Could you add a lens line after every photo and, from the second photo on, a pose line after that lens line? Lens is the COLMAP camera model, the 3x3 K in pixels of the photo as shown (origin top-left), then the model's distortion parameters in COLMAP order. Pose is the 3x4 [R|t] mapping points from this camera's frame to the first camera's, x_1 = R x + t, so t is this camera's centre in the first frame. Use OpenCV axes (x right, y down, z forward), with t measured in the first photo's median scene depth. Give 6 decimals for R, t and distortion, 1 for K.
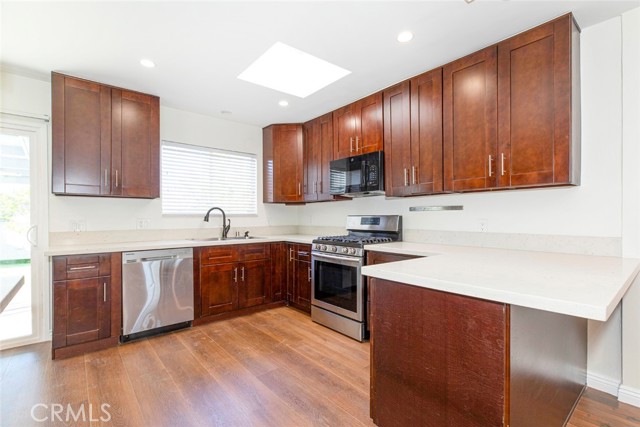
lens RADIAL K [[289.4, 0, 320.1], [0, 289.4, 217.4], [0, 0, 1]] dist [0.000856, -0.000018]
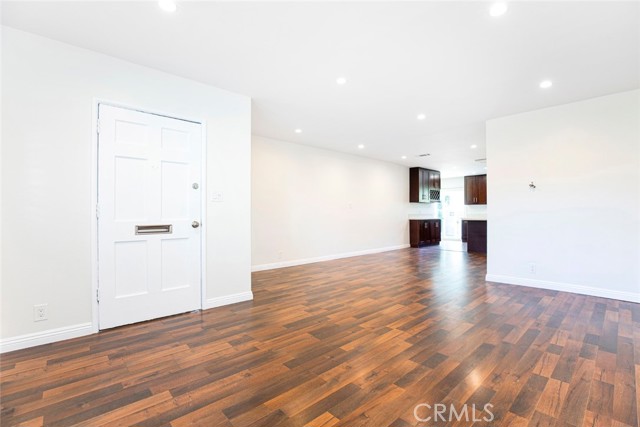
lens RADIAL K [[294.3, 0, 333.9], [0, 294.3, 214.2], [0, 0, 1]] dist [-0.033349, -0.000069]
pose [[0.081180, 0.000630, -0.996699, 2.578380], [0.001669, 0.999998, 0.000768, 0.038840], [0.996698, -0.001726, 0.081178, -1.002617]]
